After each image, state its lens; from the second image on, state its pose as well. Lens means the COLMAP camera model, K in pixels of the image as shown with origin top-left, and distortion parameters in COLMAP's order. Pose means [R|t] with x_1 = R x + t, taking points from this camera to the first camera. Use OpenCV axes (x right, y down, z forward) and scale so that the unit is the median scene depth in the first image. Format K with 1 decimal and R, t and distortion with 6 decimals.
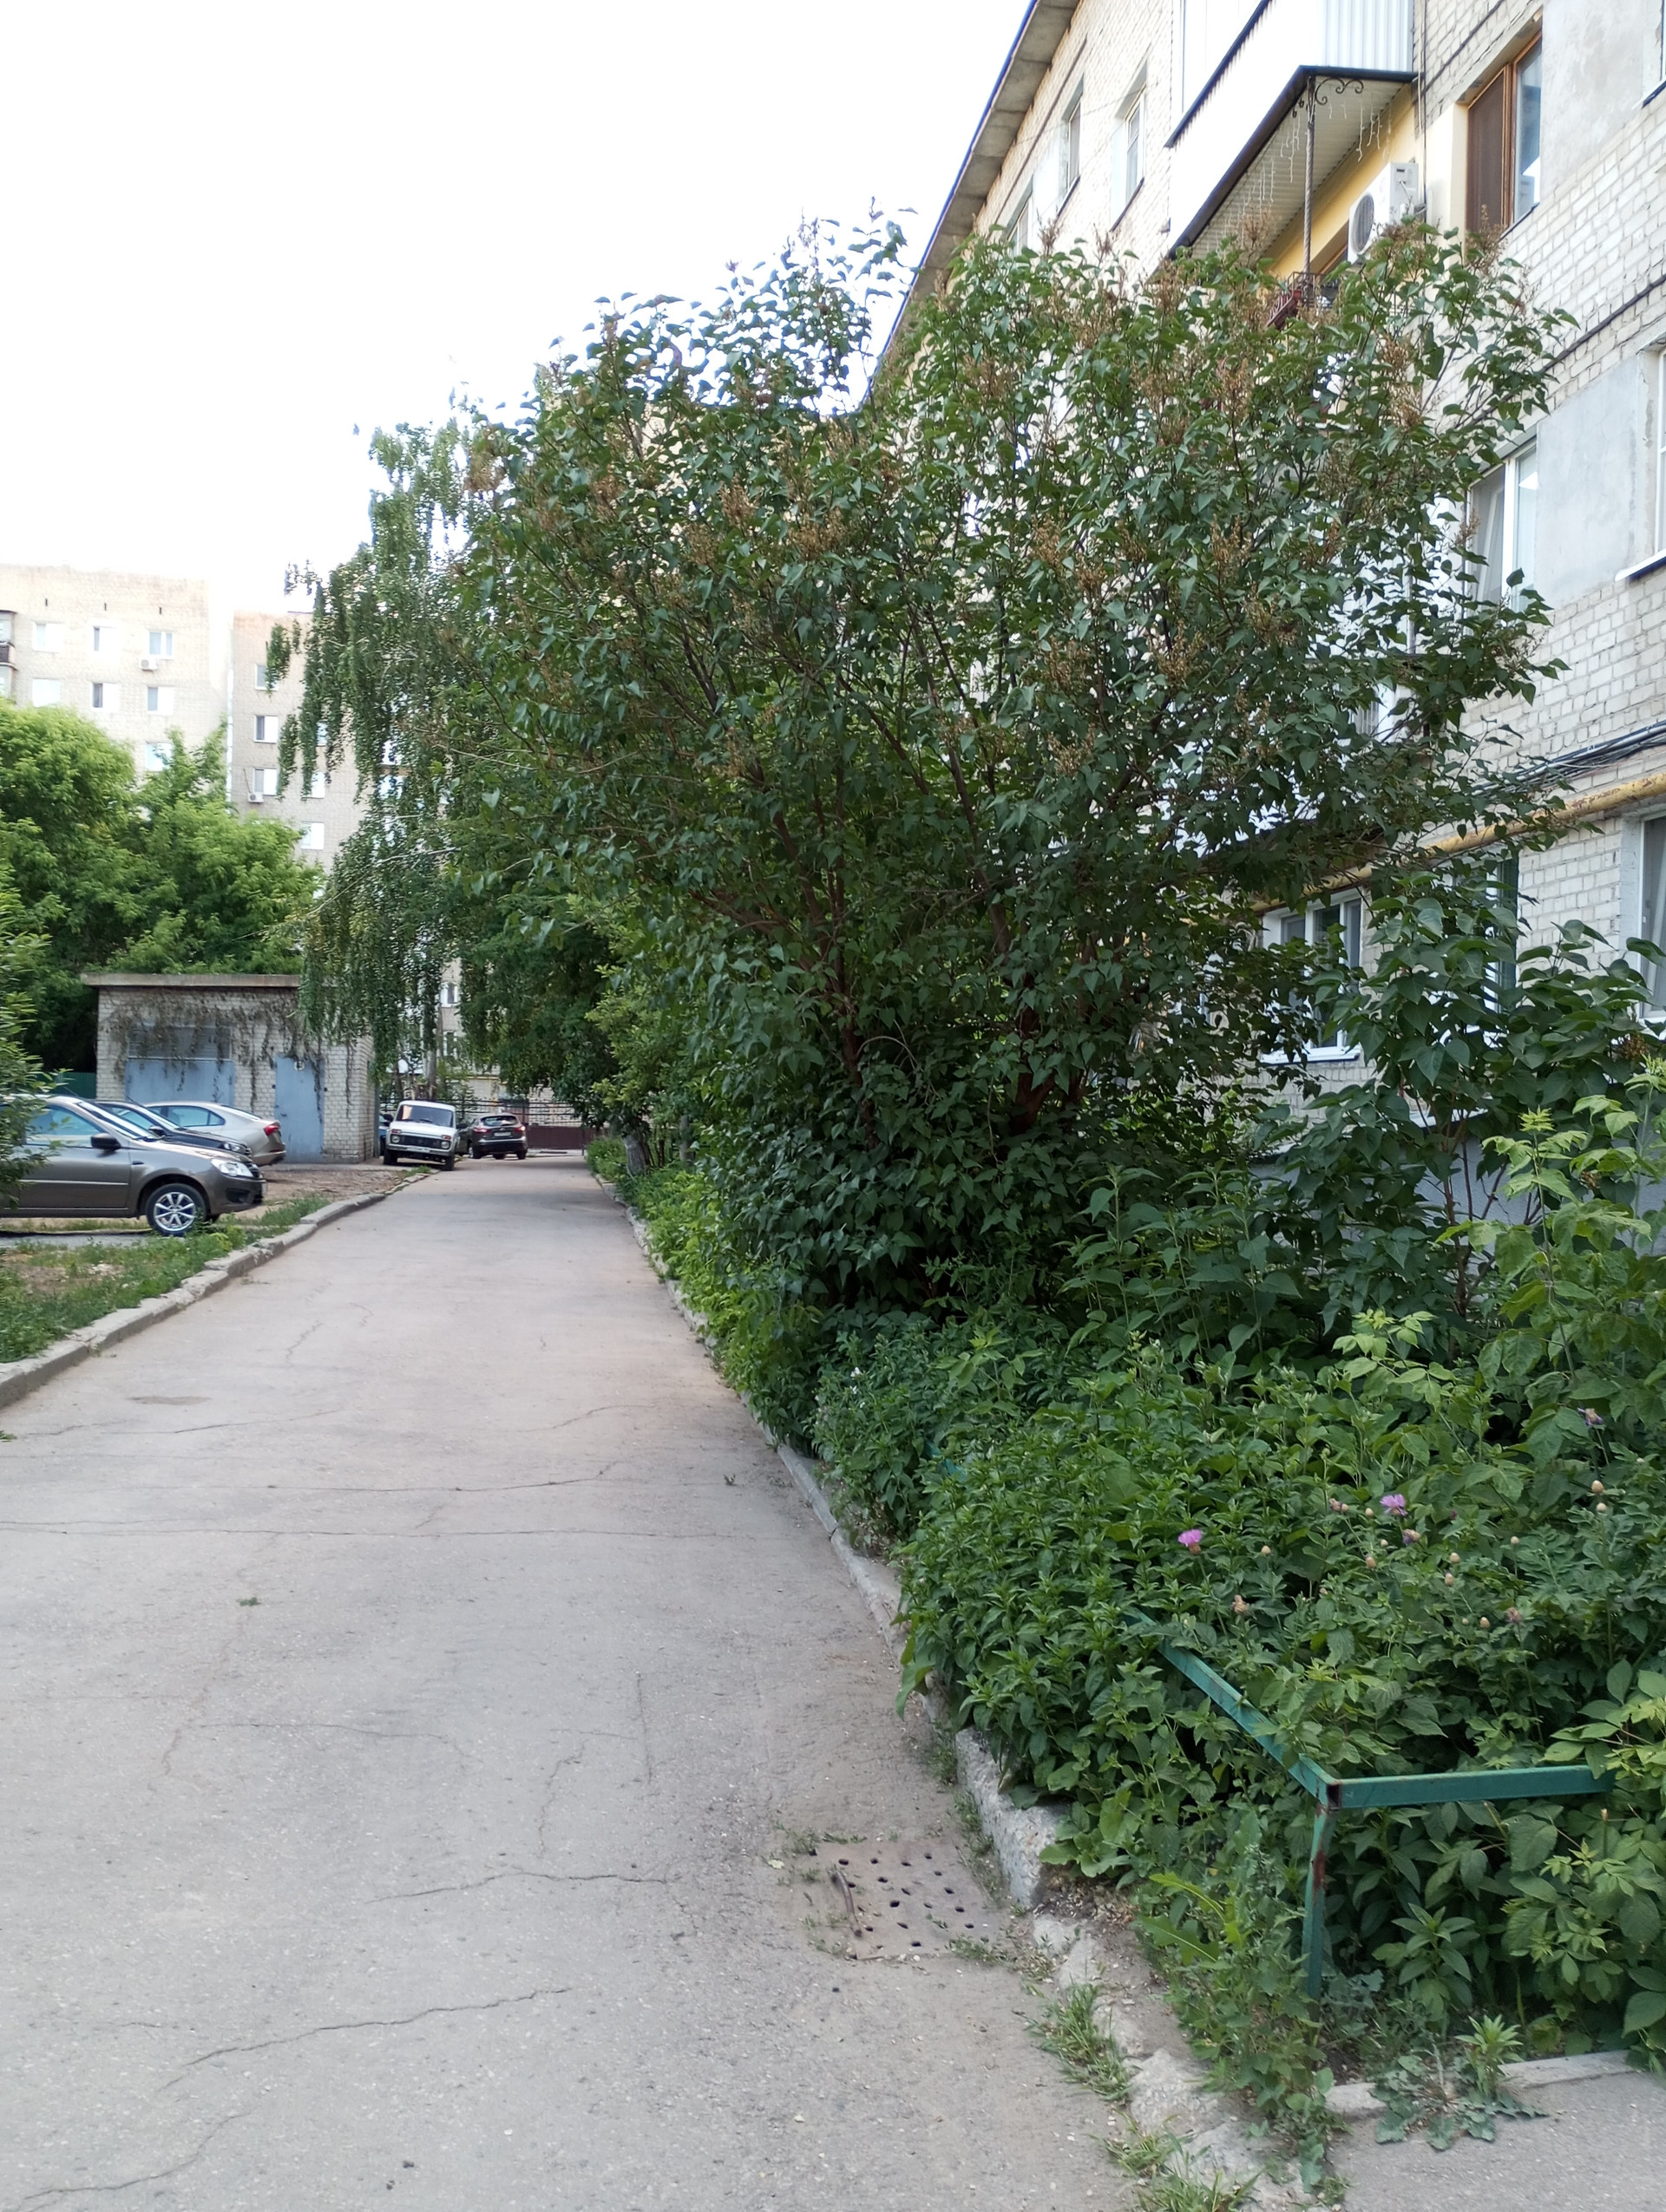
lens RADIAL K [[1810.2, 0, 837.2], [0, 1810.2, 1099.9], [0, 0, 1]] dist [0.001277, 0.001610]
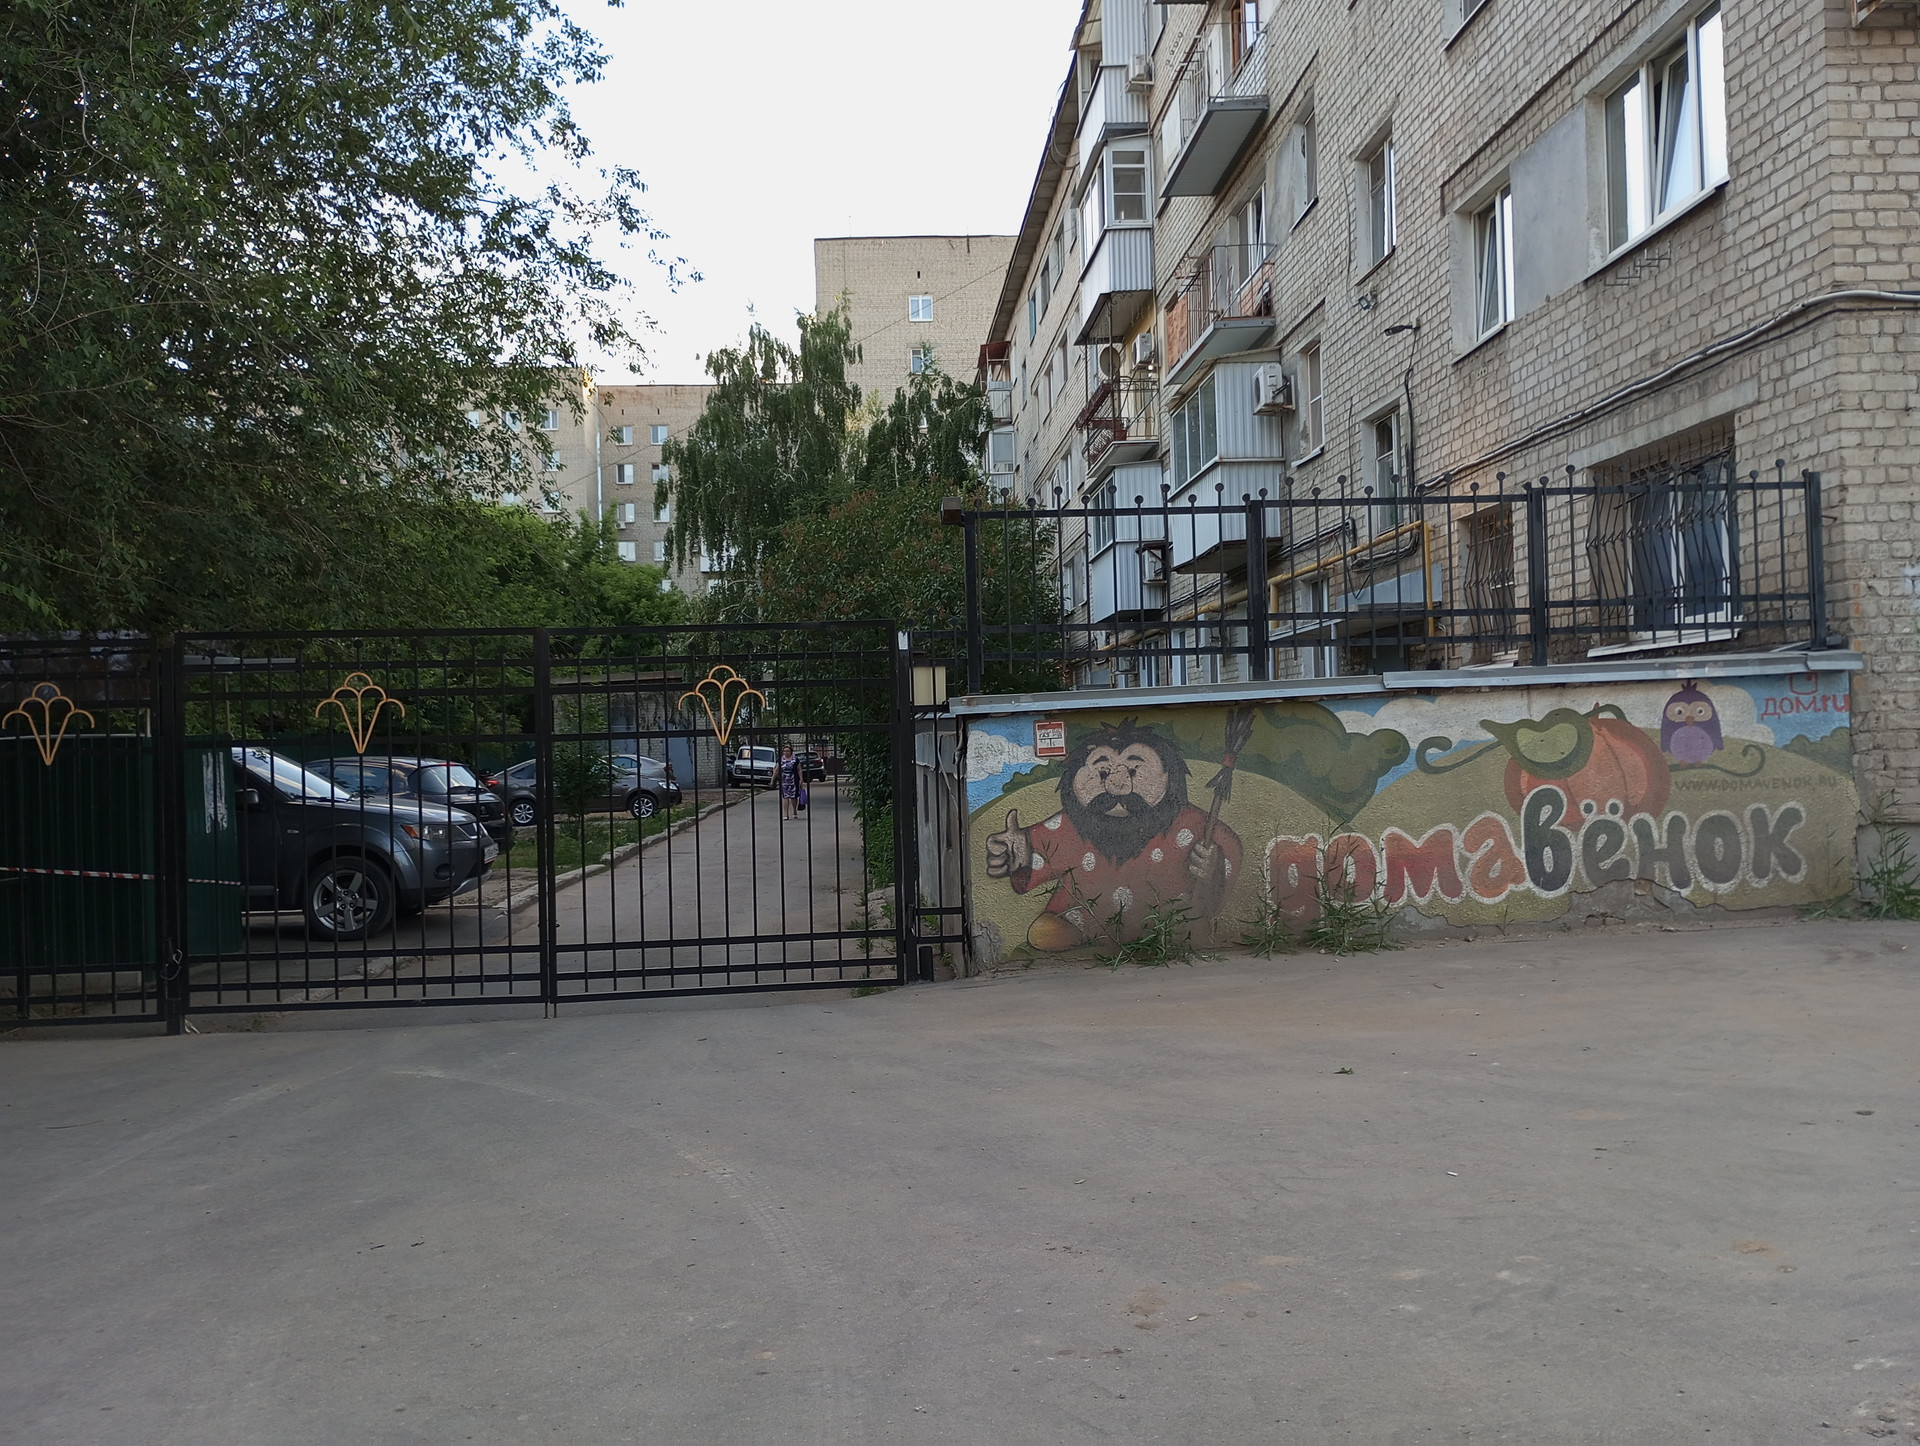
lens RADIAL K [[1571.0, 0, 958.2], [0, 1571.0, 728.9], [0, 0, 1]] dist [0.001277, 0.001610]
pose [[0.994319, -0.049797, -0.094073, 0.098175], [0.049919, 0.998753, -0.001053, -0.005313], [0.094008, -0.003649, 0.995565, -0.441448]]
